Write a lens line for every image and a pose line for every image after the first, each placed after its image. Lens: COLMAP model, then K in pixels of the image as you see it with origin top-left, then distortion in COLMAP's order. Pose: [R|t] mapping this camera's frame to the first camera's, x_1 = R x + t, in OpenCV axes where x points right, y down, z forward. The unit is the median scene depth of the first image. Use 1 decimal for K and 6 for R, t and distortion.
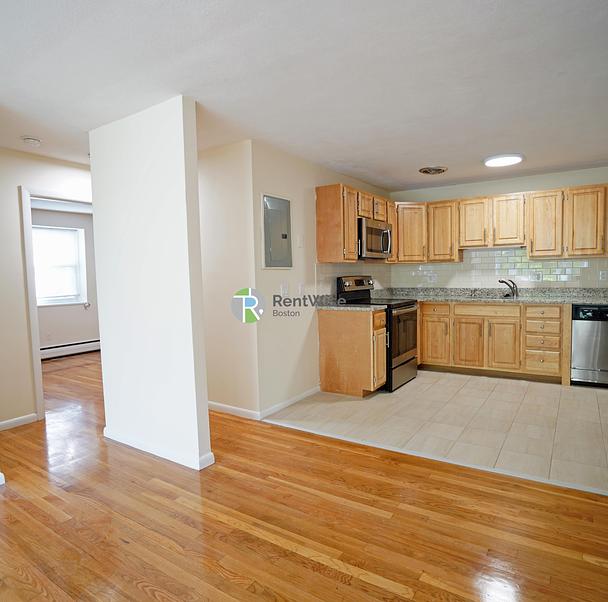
lens RADIAL K [[418.6, 0, 304.0], [0, 418.6, 301.0], [0, 0, 1]] dist [-0.045337, 0.004600]
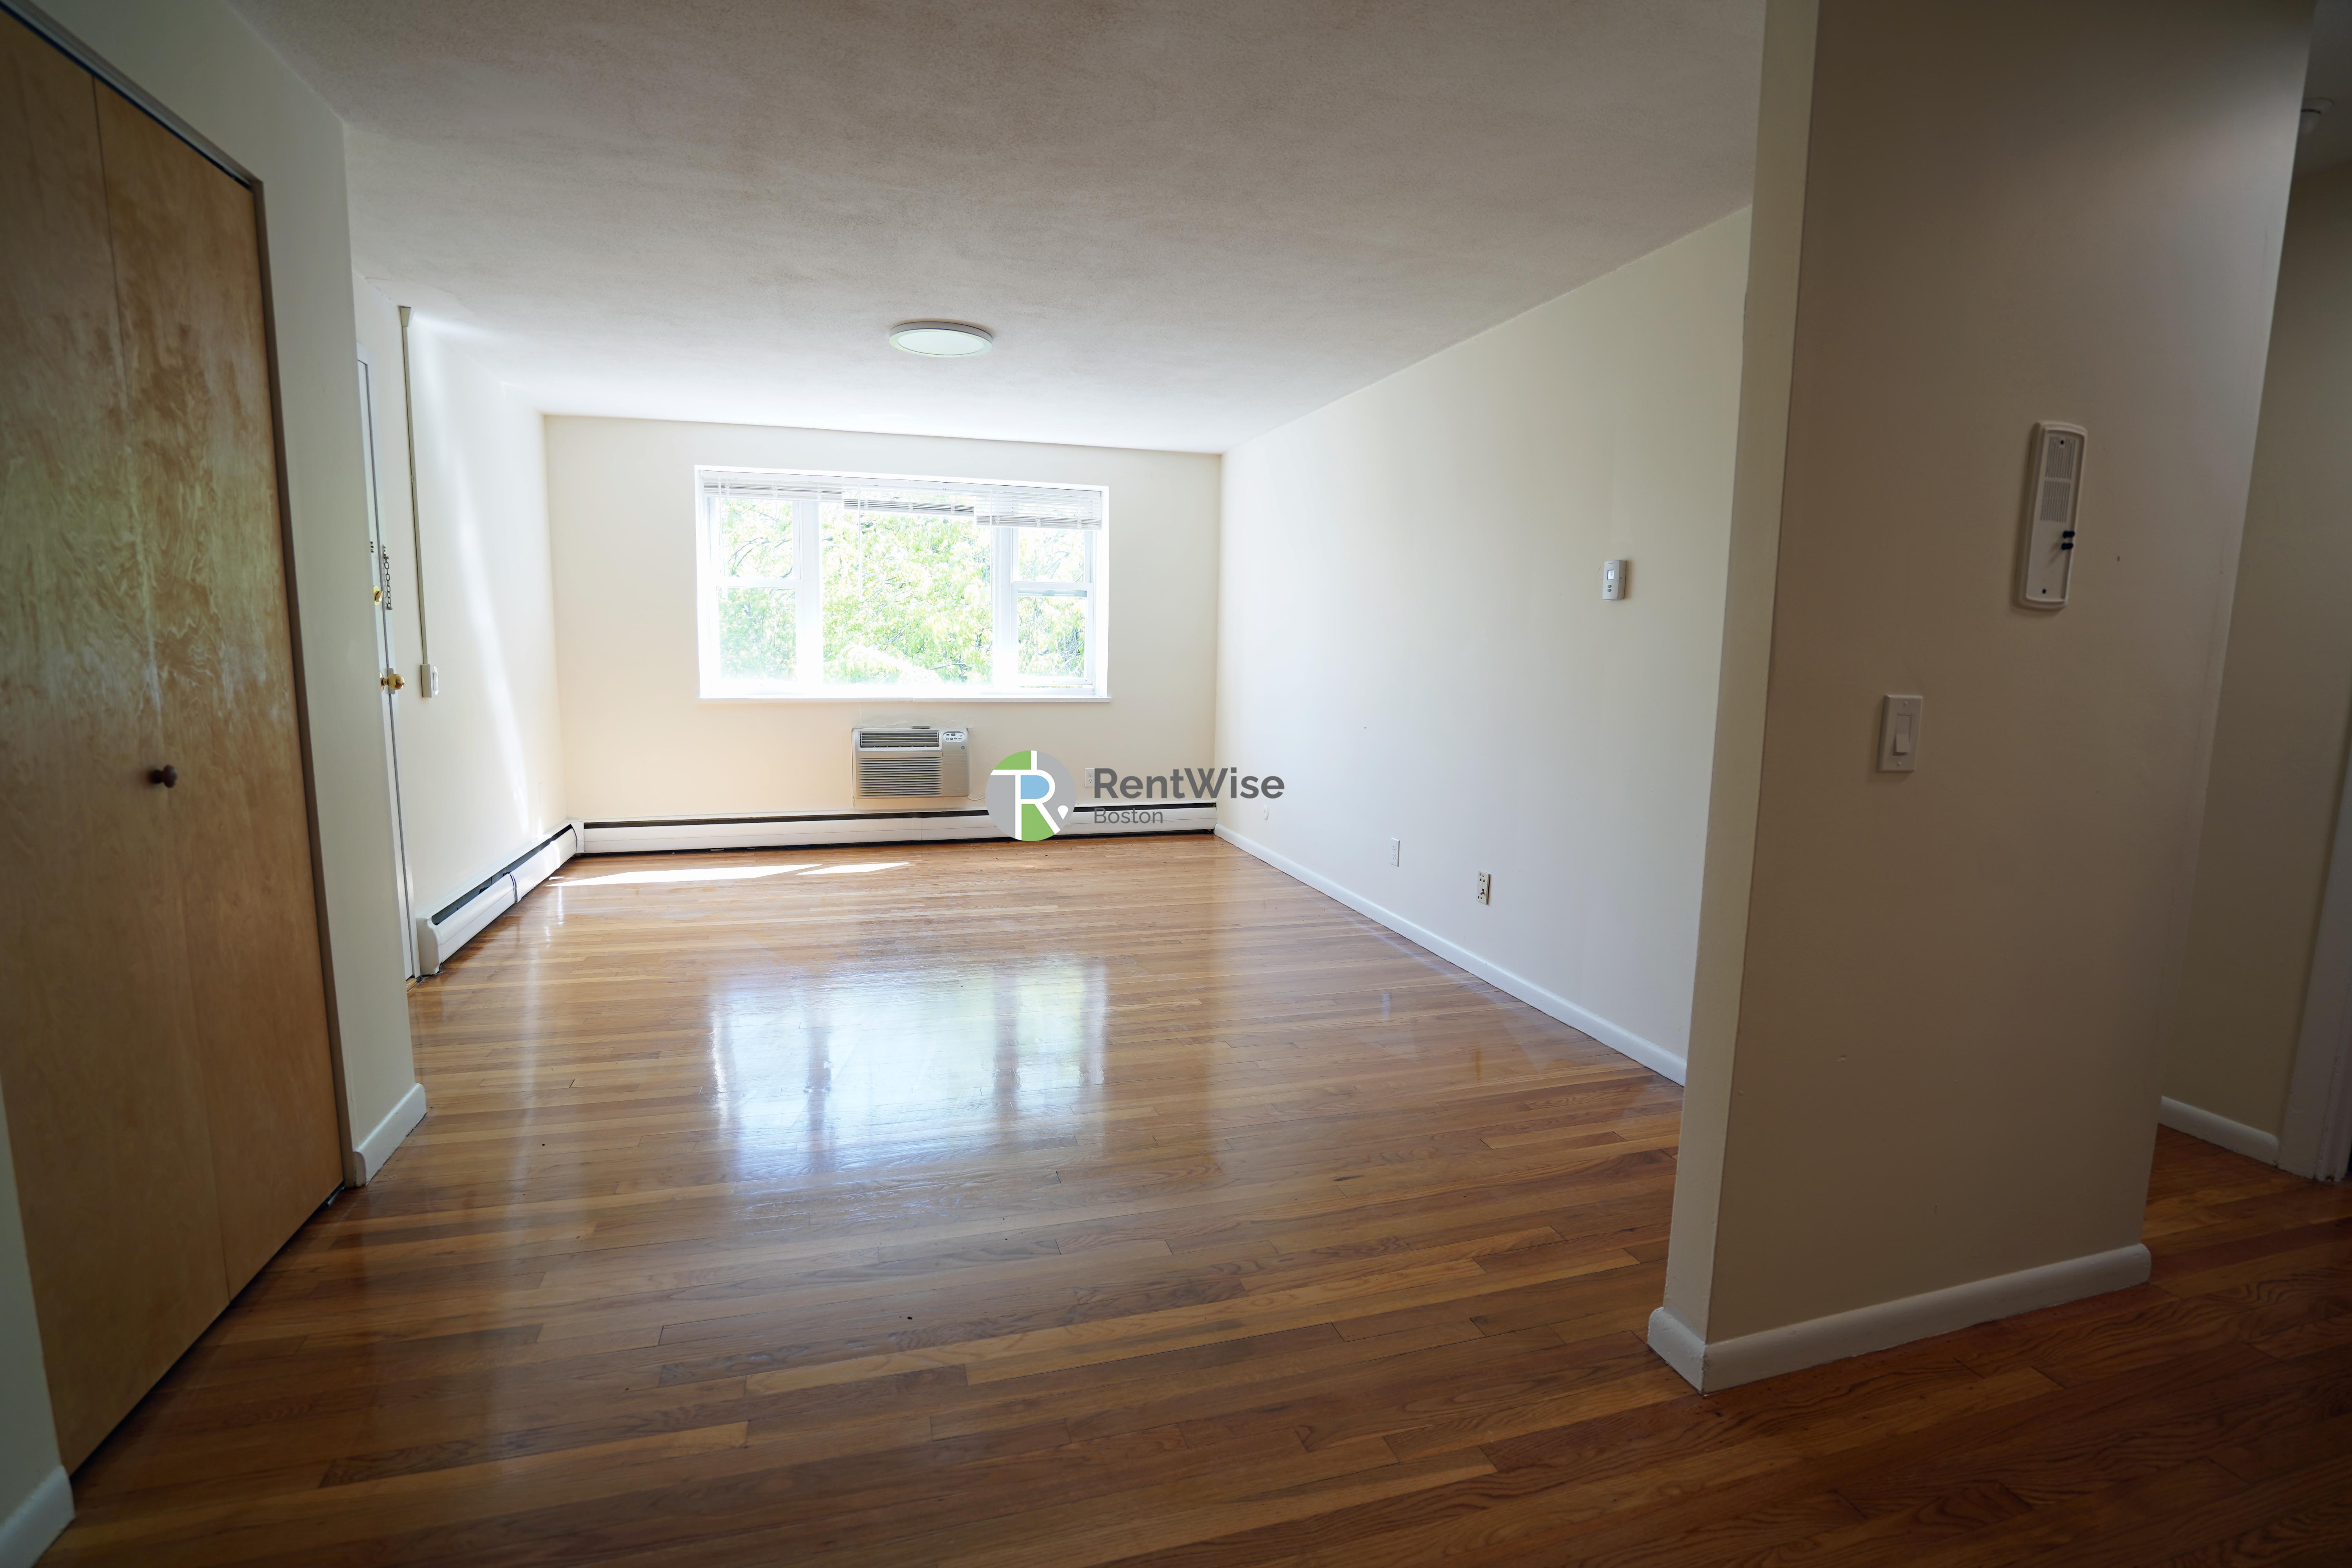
lens RADIAL K [[1083.6, 0, 1176.0], [0, 1083.6, 784.0], [0, 0, 1]] dist [-0.064140, 0.025982]
pose [[-0.640338, 0.115964, -0.759289, 0.256136], [-0.049984, 0.980151, 0.191850, -0.044254], [0.766465, 0.160801, -0.621832, 0.662981]]
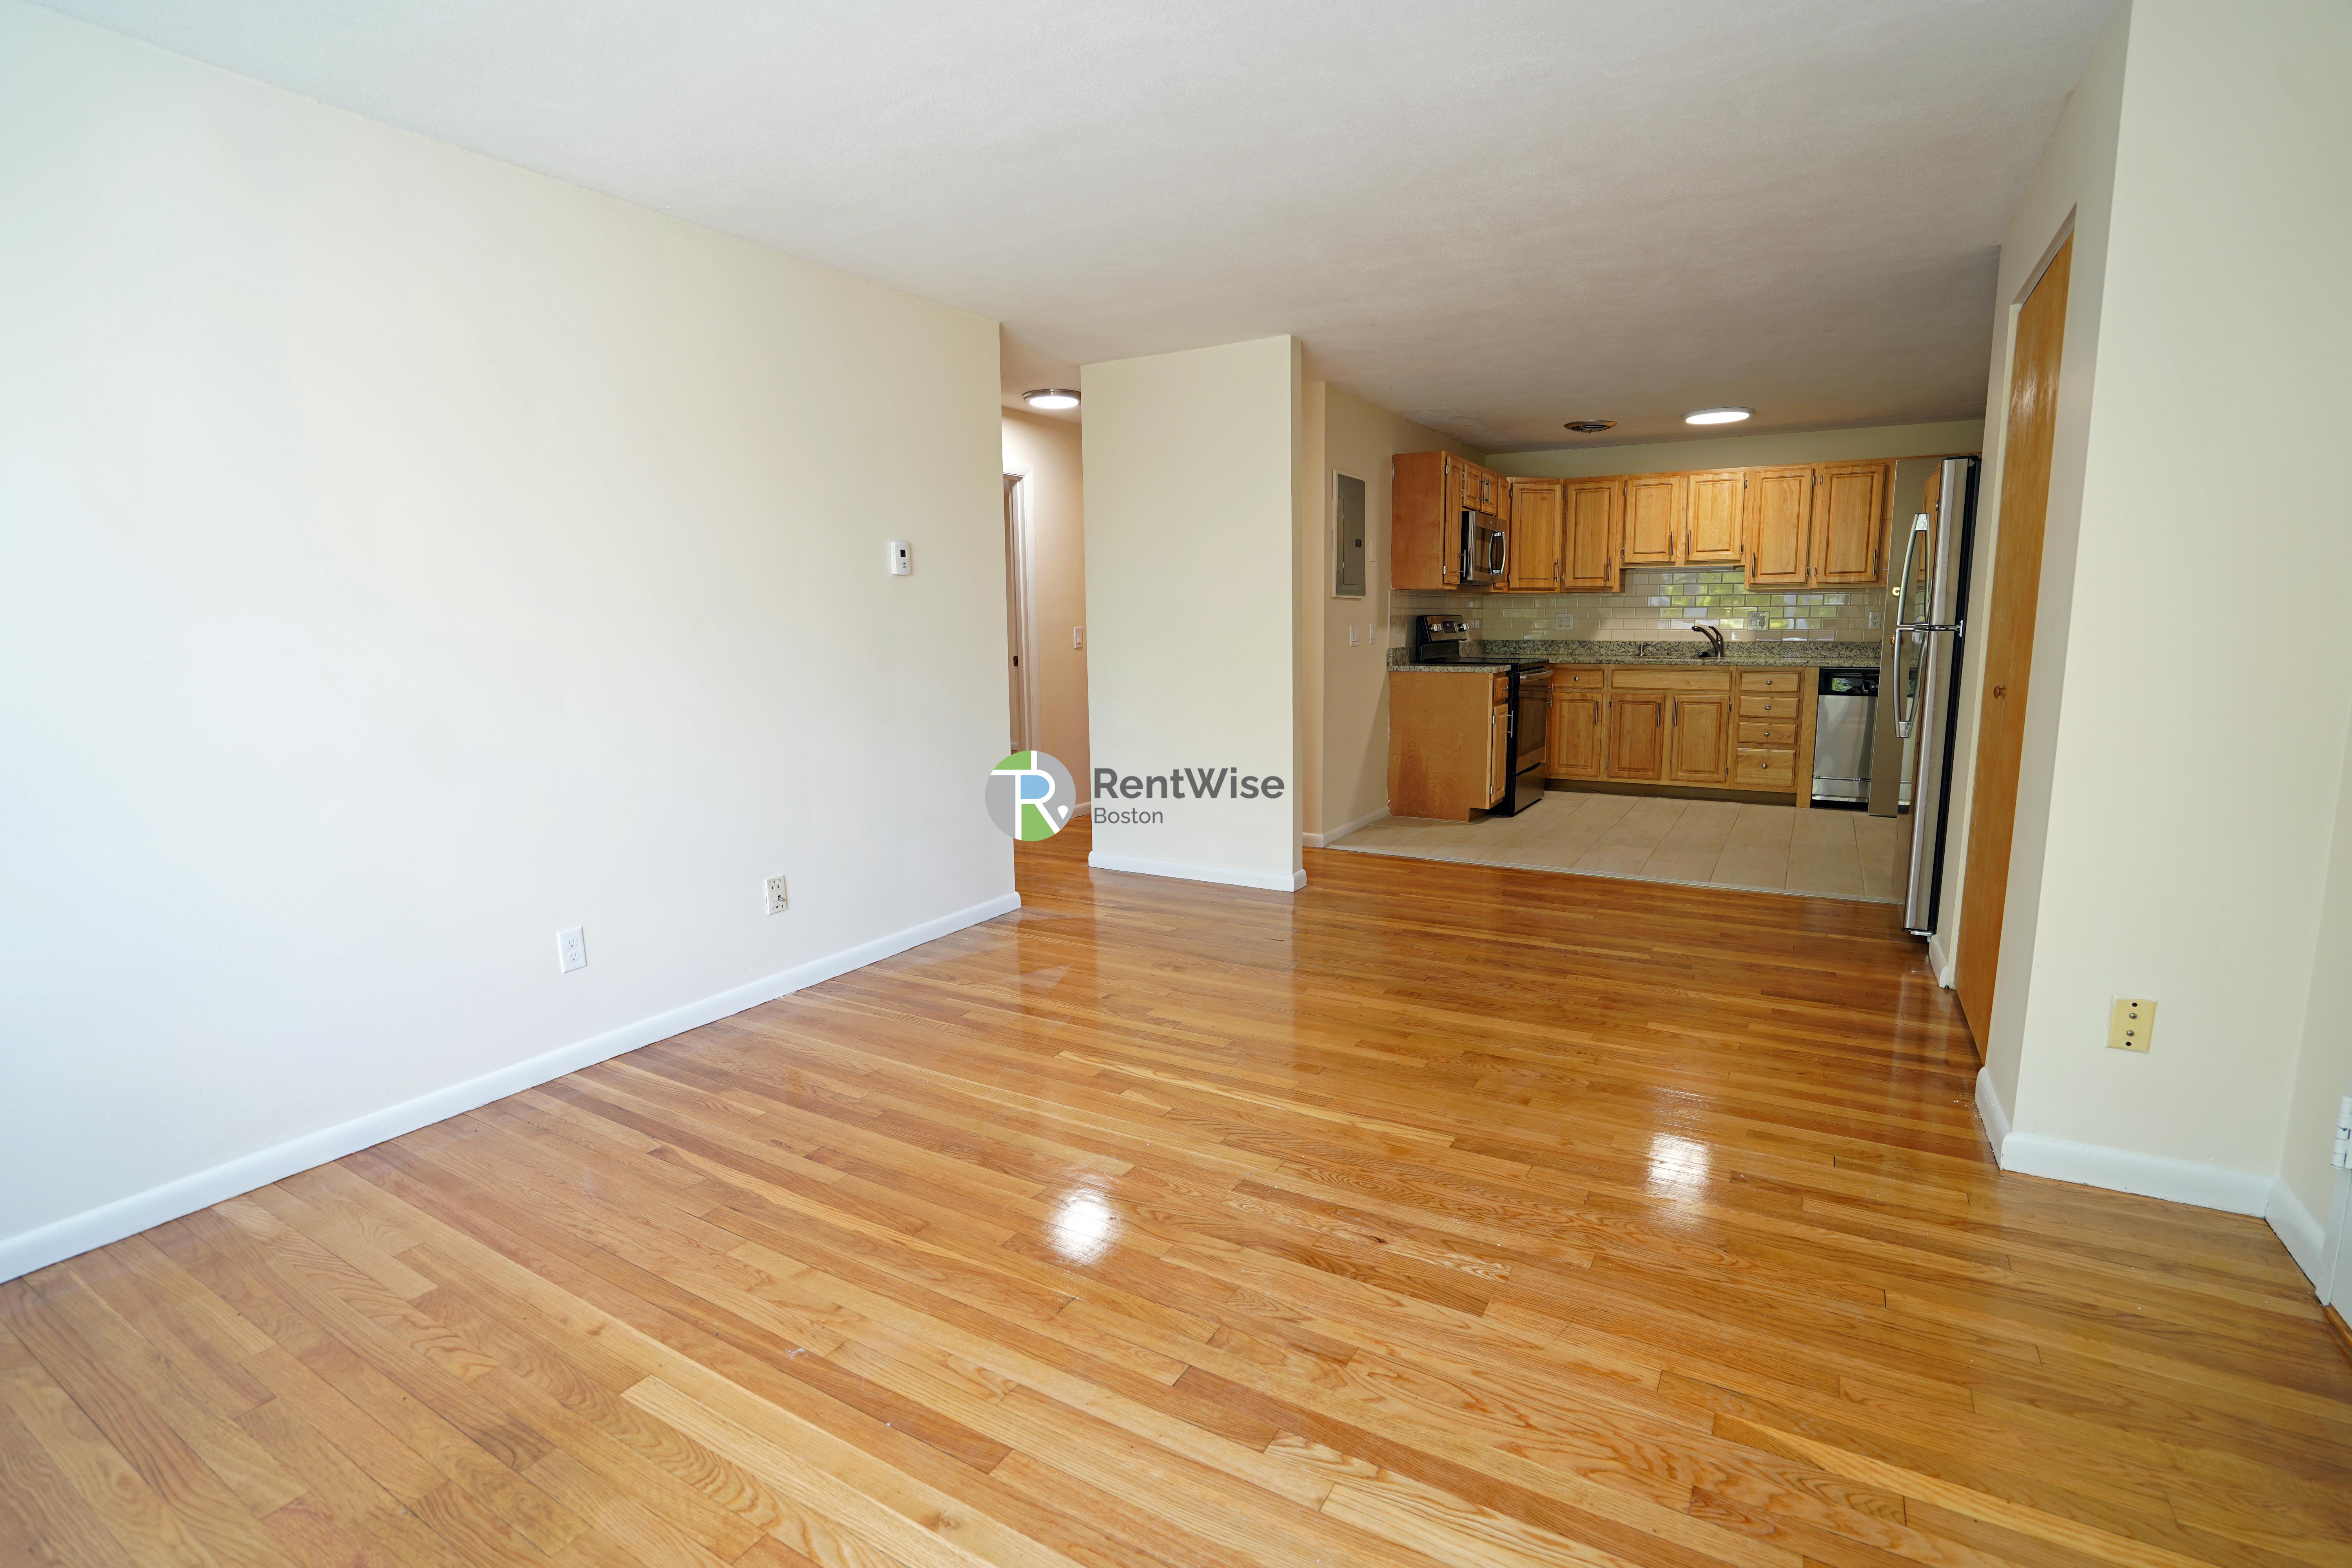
lens RADIAL K [[1083.6, 0, 1176.0], [0, 1083.6, 784.0], [0, 0, 1]] dist [-0.064140, 0.025982]
pose [[0.998921, 0.002922, 0.046344, -0.310407], [-0.006794, 0.996475, 0.083613, 0.049113], [-0.045937, -0.083838, 0.995420, -0.443747]]
